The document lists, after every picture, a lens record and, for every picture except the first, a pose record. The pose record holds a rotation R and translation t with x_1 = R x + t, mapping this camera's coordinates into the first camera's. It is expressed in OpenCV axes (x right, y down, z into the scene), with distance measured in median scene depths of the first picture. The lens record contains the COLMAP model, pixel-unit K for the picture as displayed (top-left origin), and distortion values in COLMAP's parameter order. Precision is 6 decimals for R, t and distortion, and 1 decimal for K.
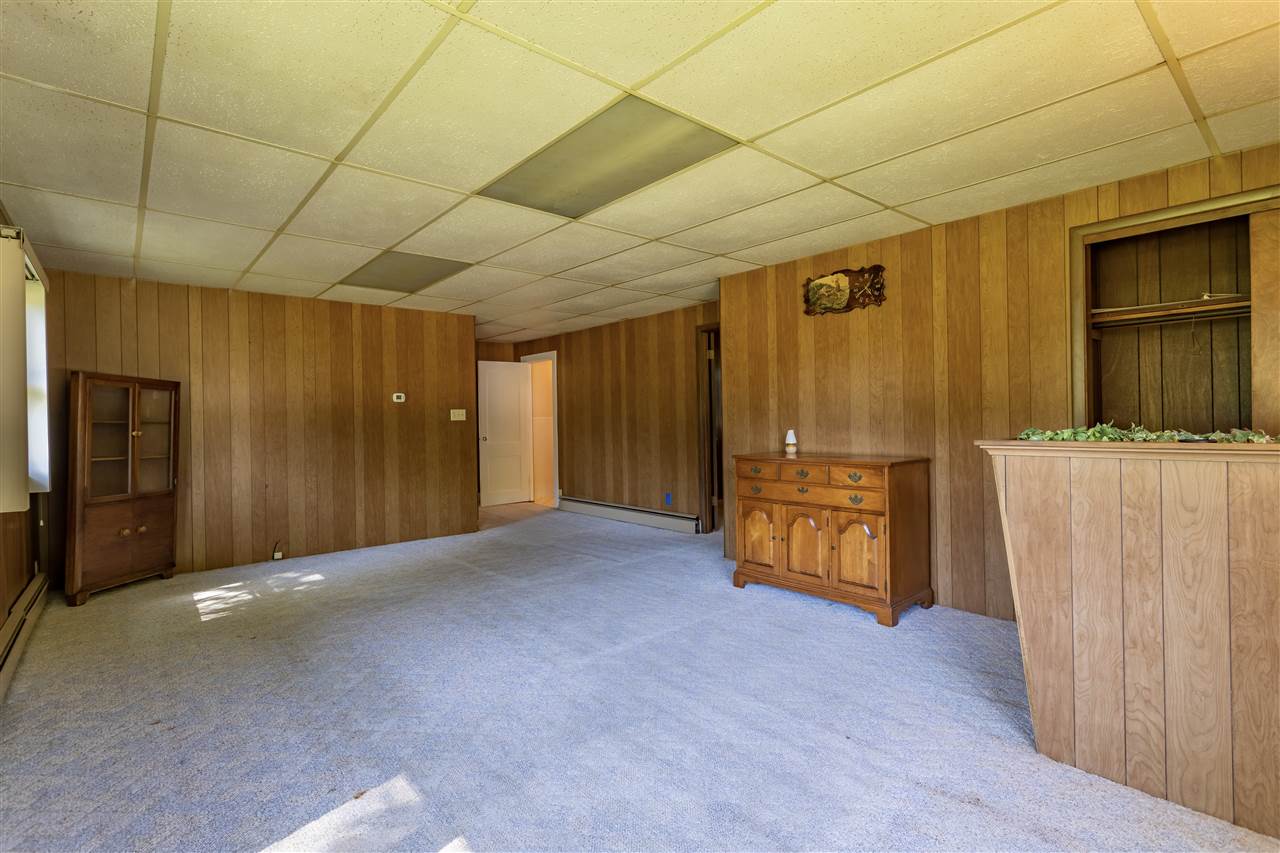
lens RADIAL K [[599.4, 0, 640.0], [0, 599.4, 426.5], [0, 0, 1]] dist [0.005140, 0.000618]
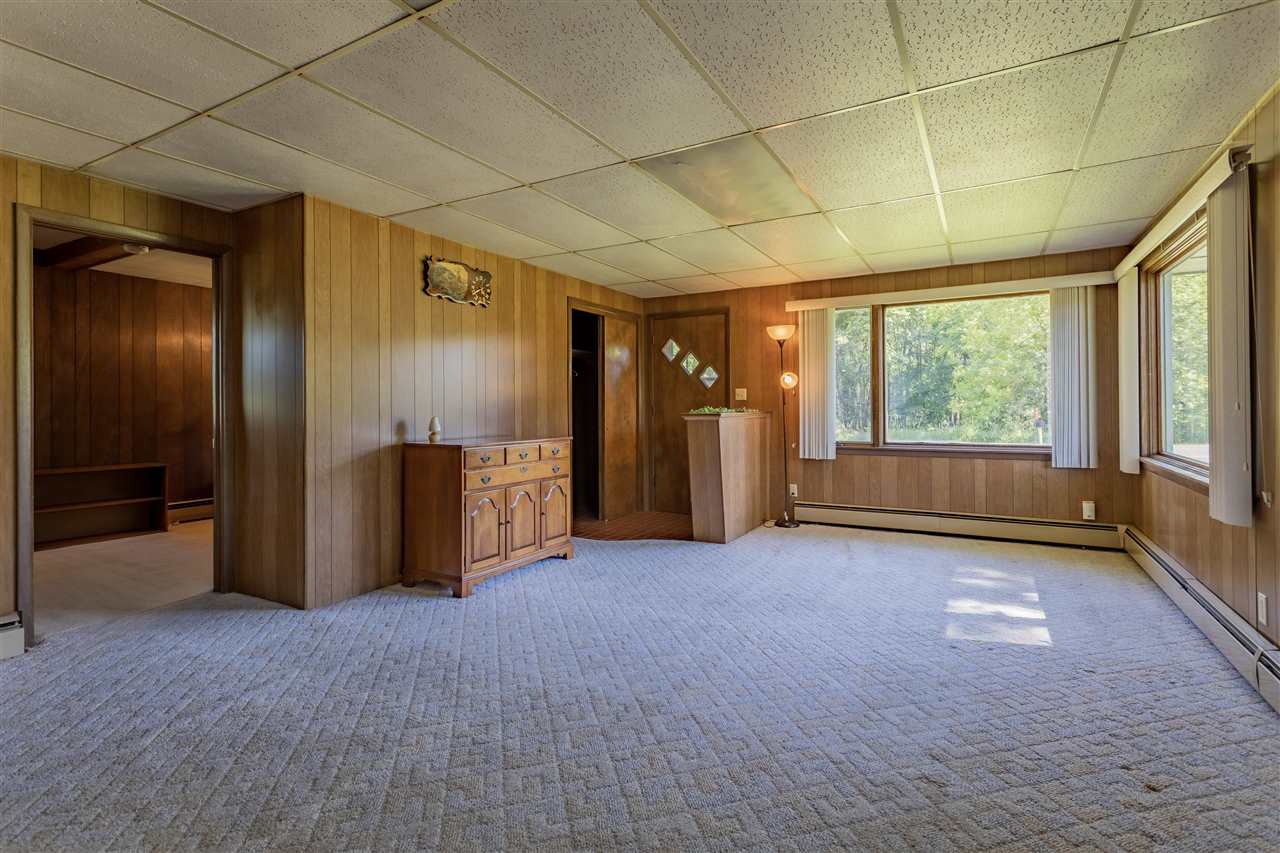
lens RADIAL K [[599.4, 0, 640.0], [0, 599.4, 426.5], [0, 0, 1]] dist [0.005140, 0.000618]
pose [[-0.323058, -0.015833, 0.946247, -0.841858], [0.026576, 0.999314, 0.025794, 0.004492], [-0.946006, 0.033480, -0.322415, 1.180460]]
